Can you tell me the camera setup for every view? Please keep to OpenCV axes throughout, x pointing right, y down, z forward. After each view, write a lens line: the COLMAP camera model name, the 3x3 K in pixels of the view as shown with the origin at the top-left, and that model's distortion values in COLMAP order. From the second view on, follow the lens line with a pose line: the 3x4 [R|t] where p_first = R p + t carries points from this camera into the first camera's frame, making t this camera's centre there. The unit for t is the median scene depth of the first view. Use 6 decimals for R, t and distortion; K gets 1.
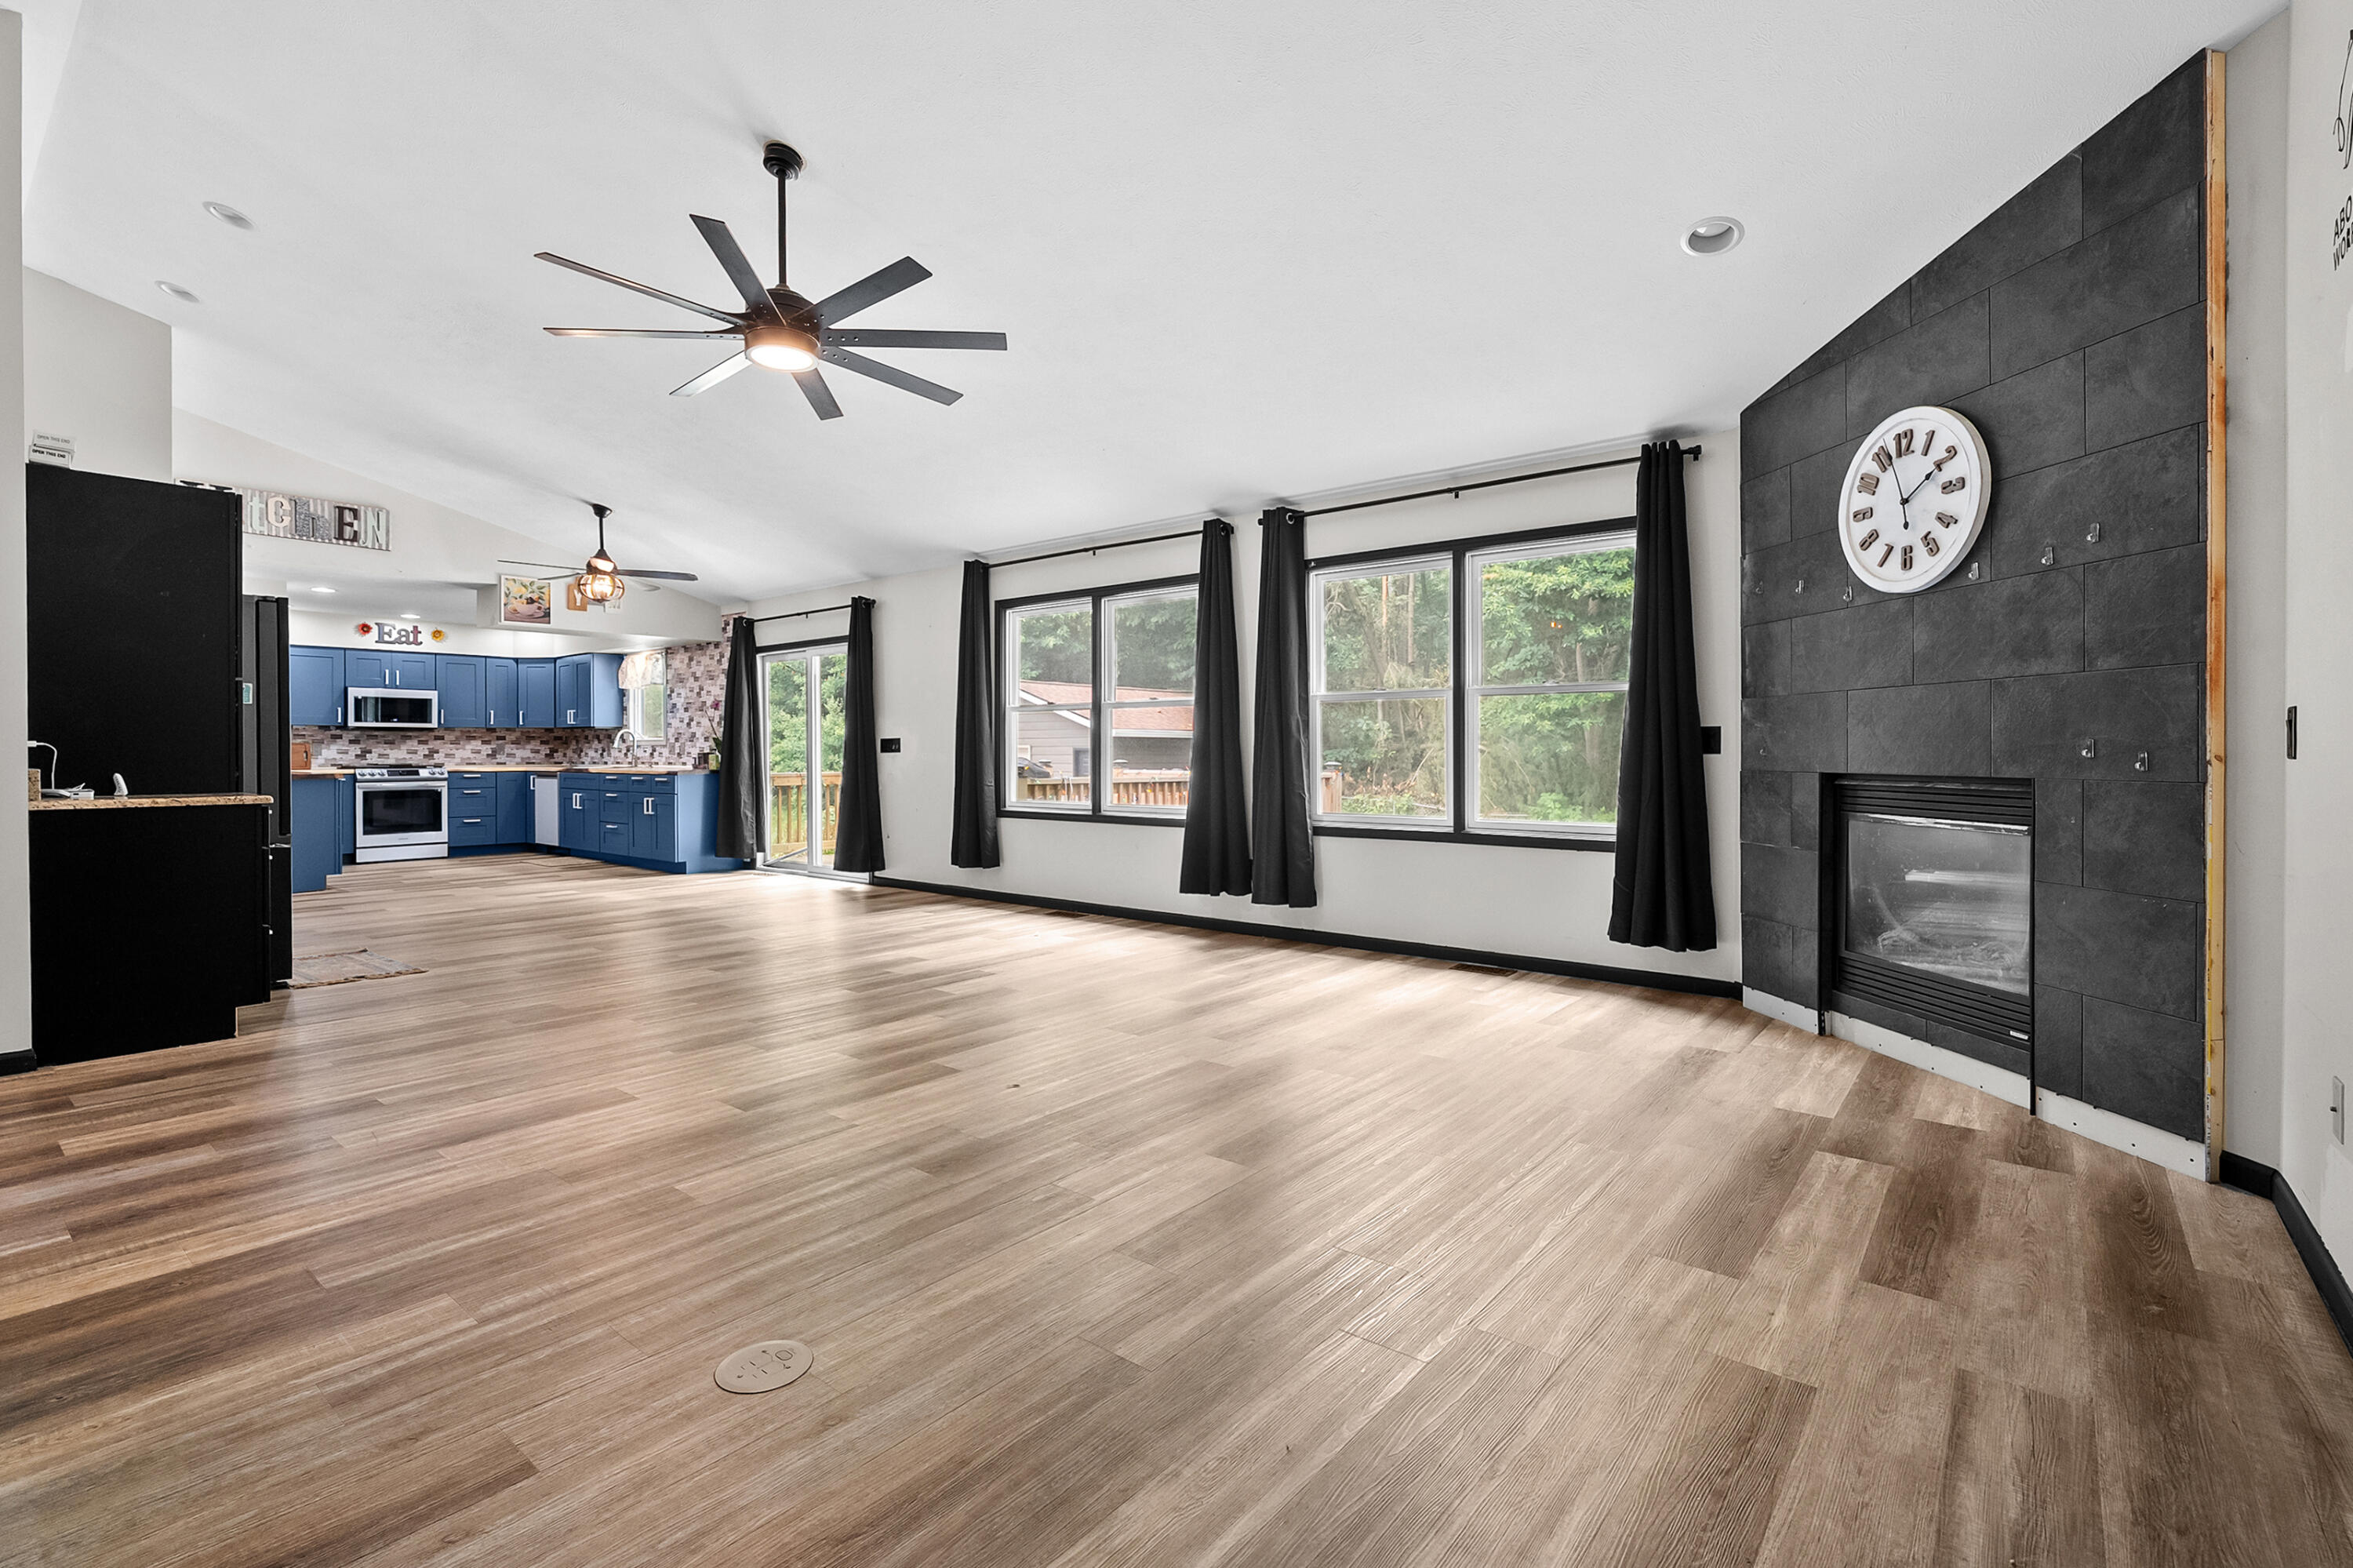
lens RADIAL K [[1069.2, 0, 1177.2], [0, 1069.2, 758.0], [0, 0, 1]] dist [-0.008384, 0.000680]
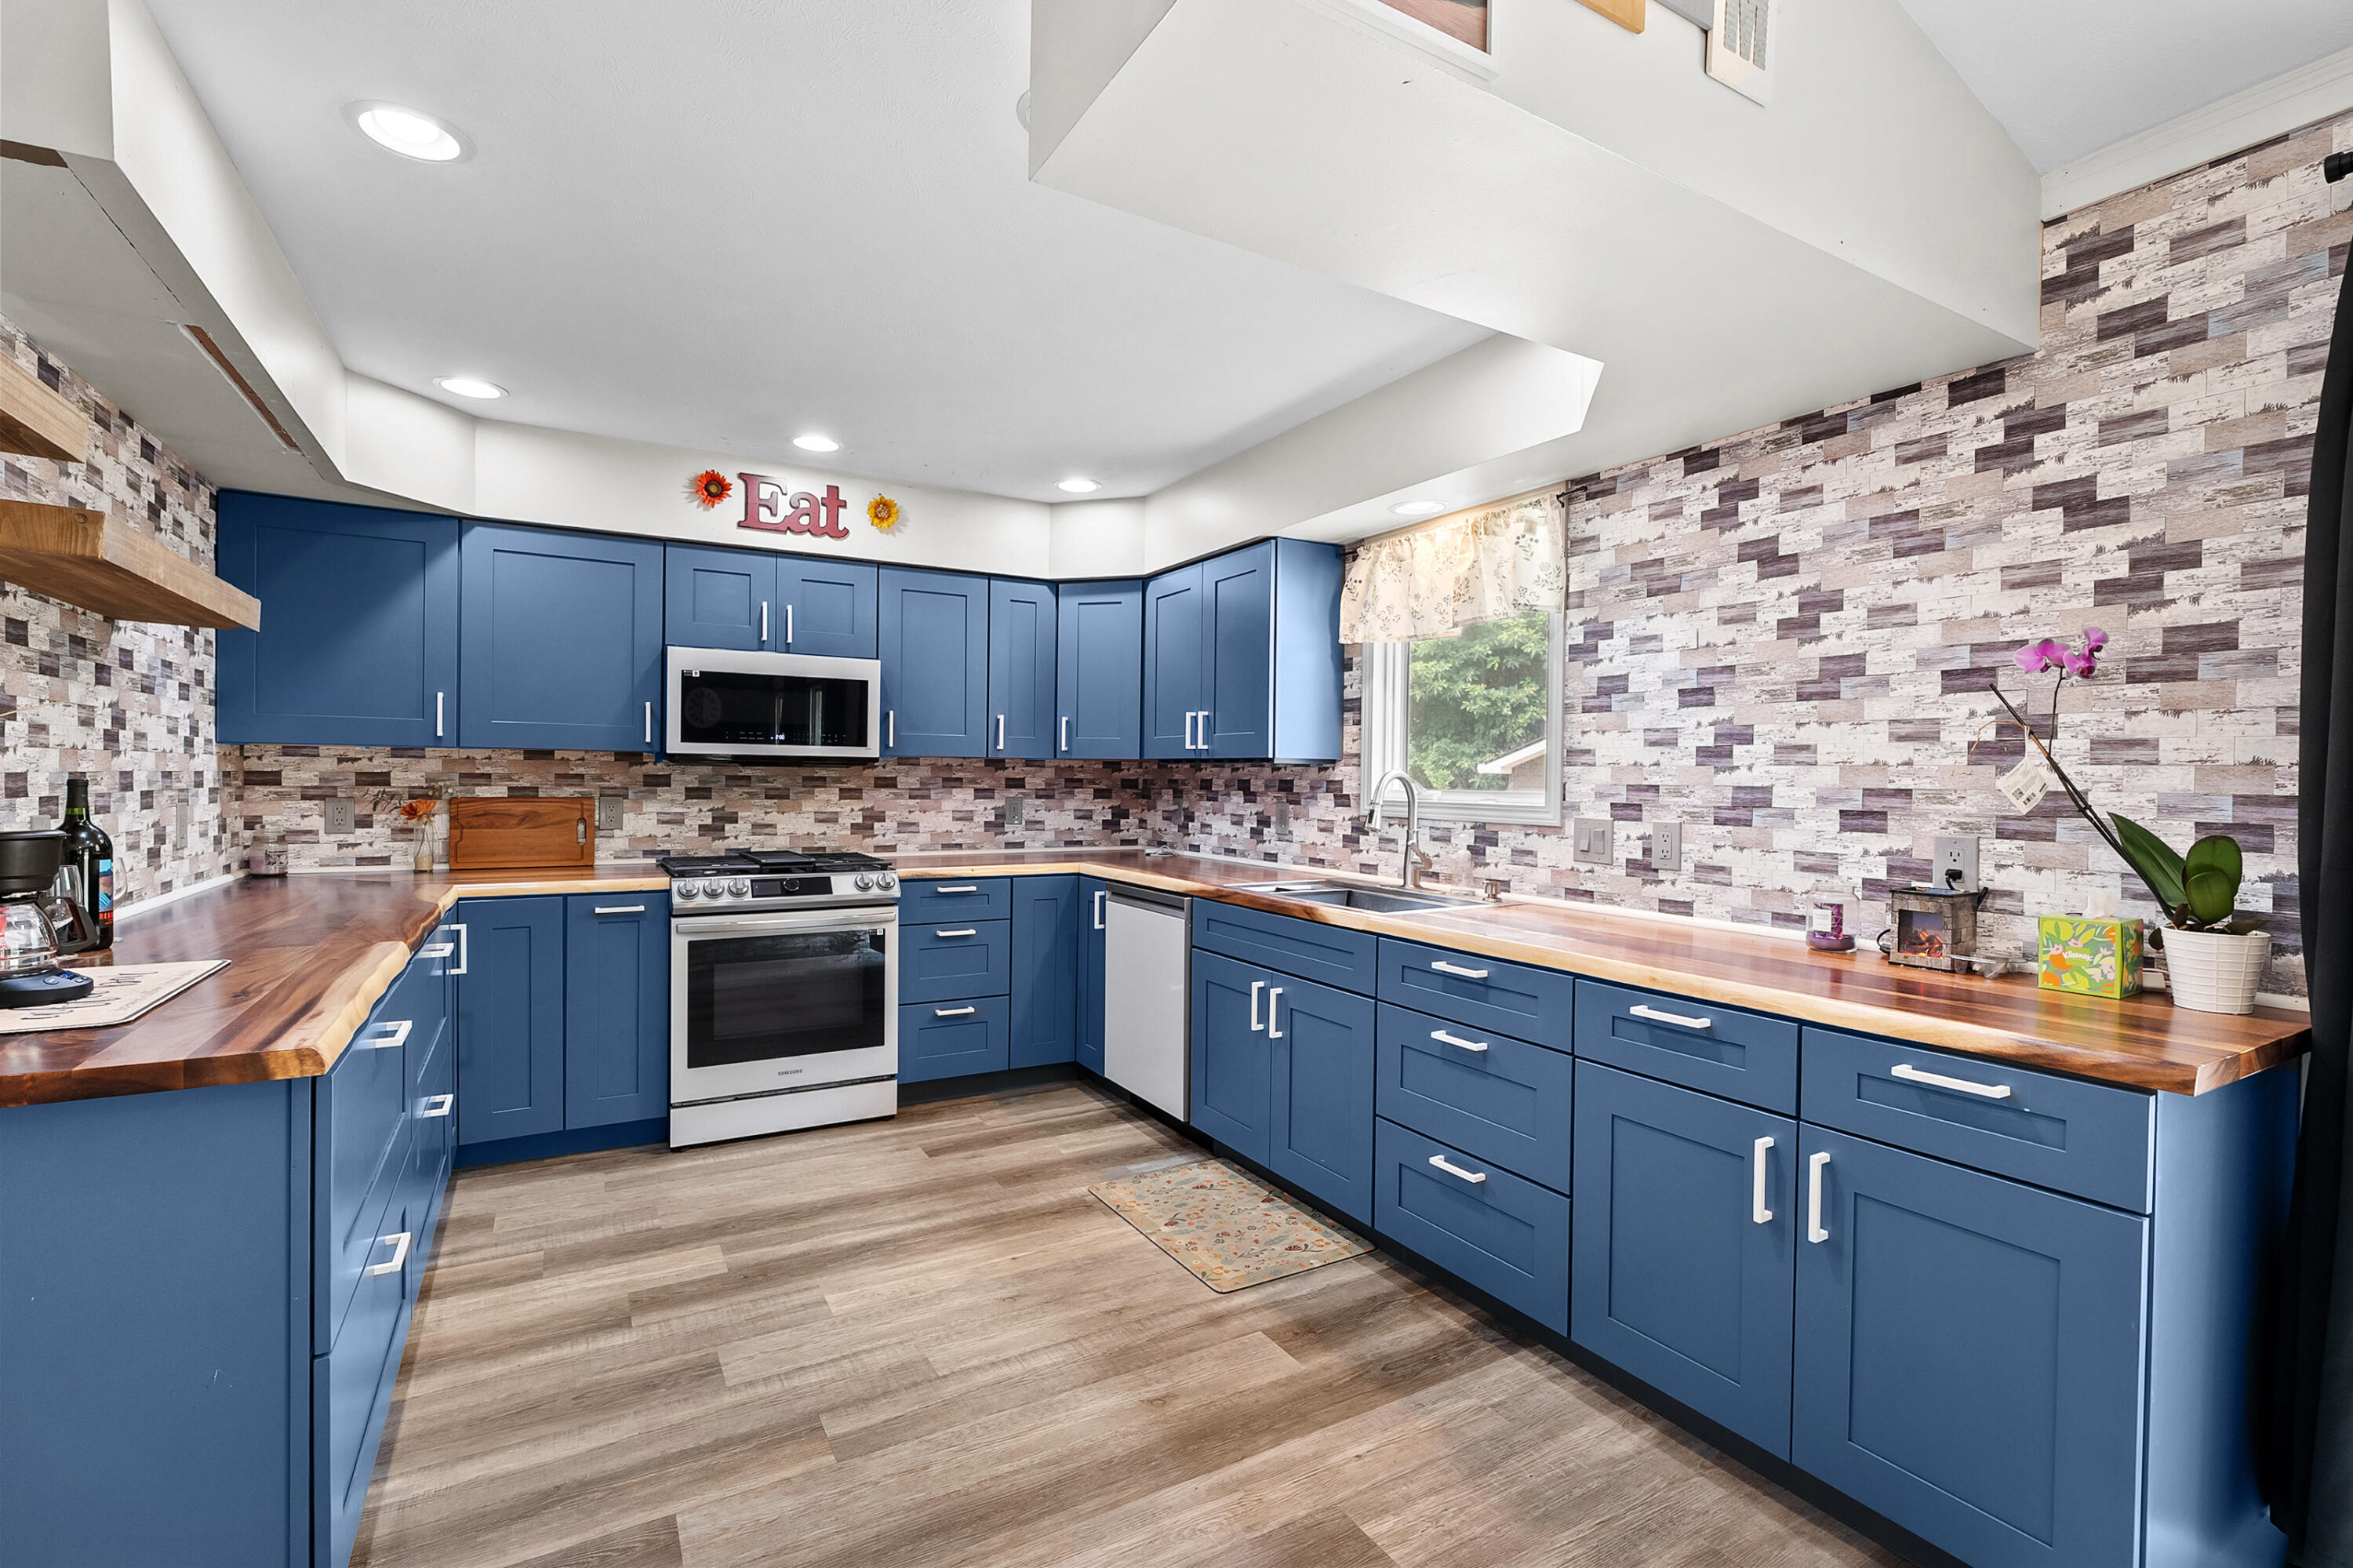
lens RADIAL K [[1055.6, 0, 1171.9], [0, 1055.6, 781.7], [0, 0, 1]] dist [-0.004105, 0.000690]
pose [[0.934848, 0.015118, -0.354726, -0.546203], [-0.015530, 0.999878, 0.001687, -0.026338], [0.354708, 0.003931, 0.934969, 0.807094]]
